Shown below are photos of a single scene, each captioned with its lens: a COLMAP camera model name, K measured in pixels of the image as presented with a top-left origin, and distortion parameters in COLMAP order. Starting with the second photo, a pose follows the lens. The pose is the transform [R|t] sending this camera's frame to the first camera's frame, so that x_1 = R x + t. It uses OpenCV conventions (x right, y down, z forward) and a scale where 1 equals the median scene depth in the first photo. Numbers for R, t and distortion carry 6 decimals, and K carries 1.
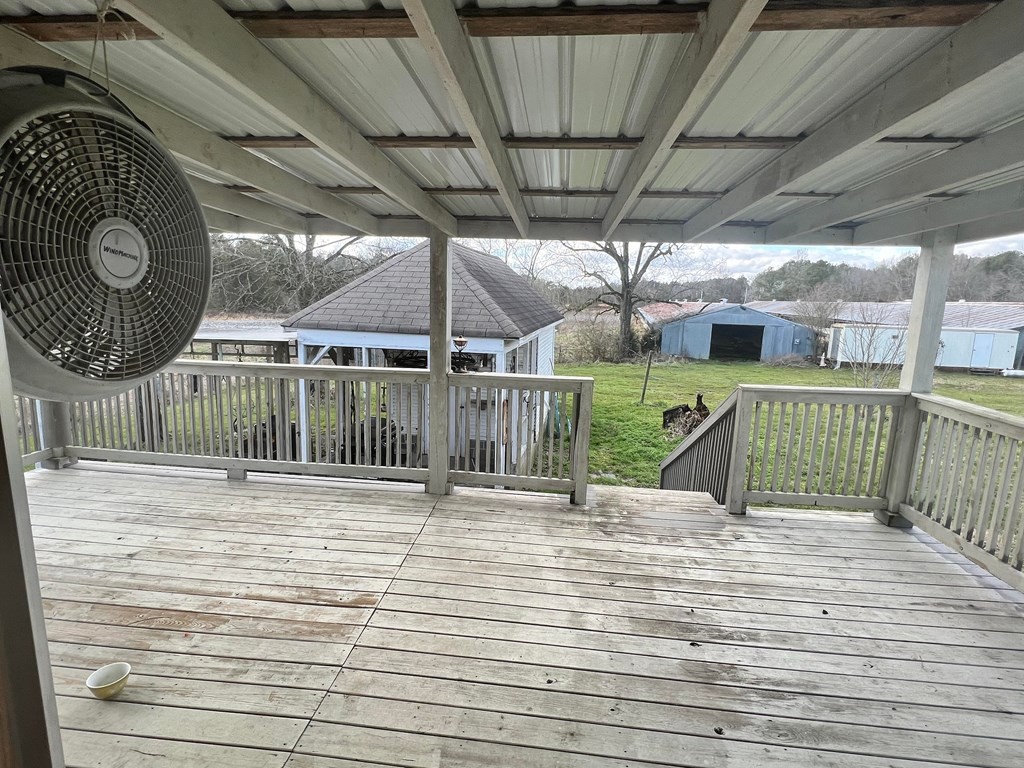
lens RADIAL K [[504.4, 0, 510.7], [0, 504.4, 386.8], [0, 0, 1]] dist [-0.003825, 0.001628]
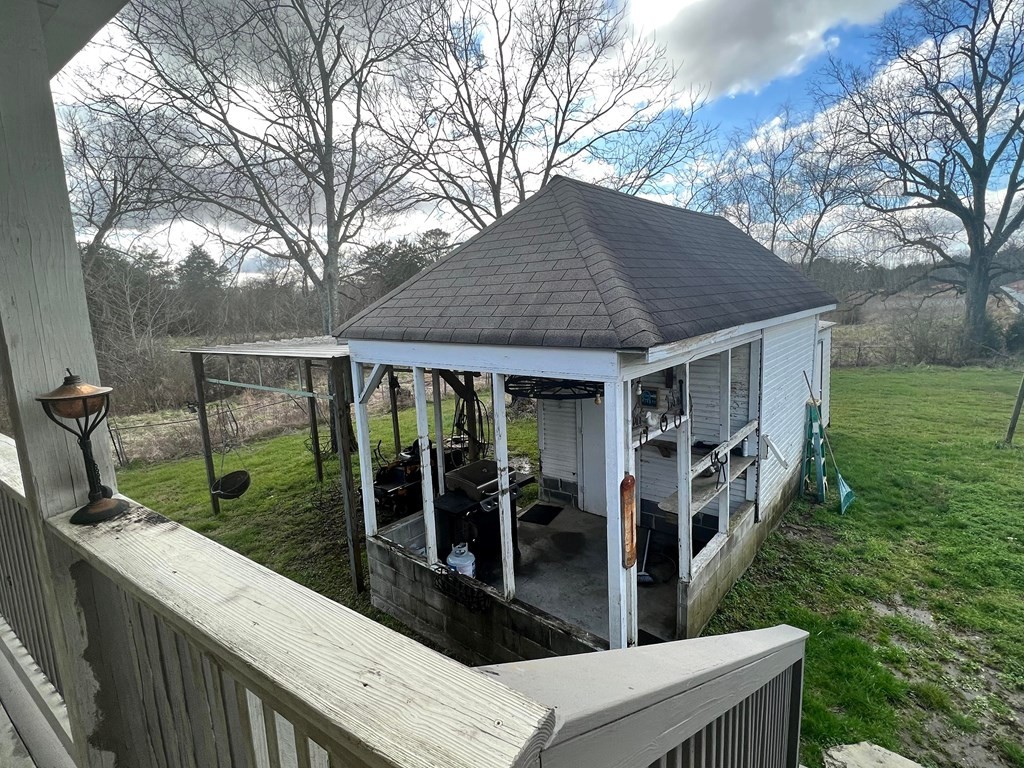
lens RADIAL K [[504.4, 0, 517.3], [0, 504.4, 386.0], [0, 0, 1]] dist [-0.003825, 0.001628]
pose [[0.870018, 0.017028, -0.492726, 0.077142], [-0.017587, 0.999839, 0.003499, -0.035493], [0.492707, 0.005621, 0.870177, 0.313340]]
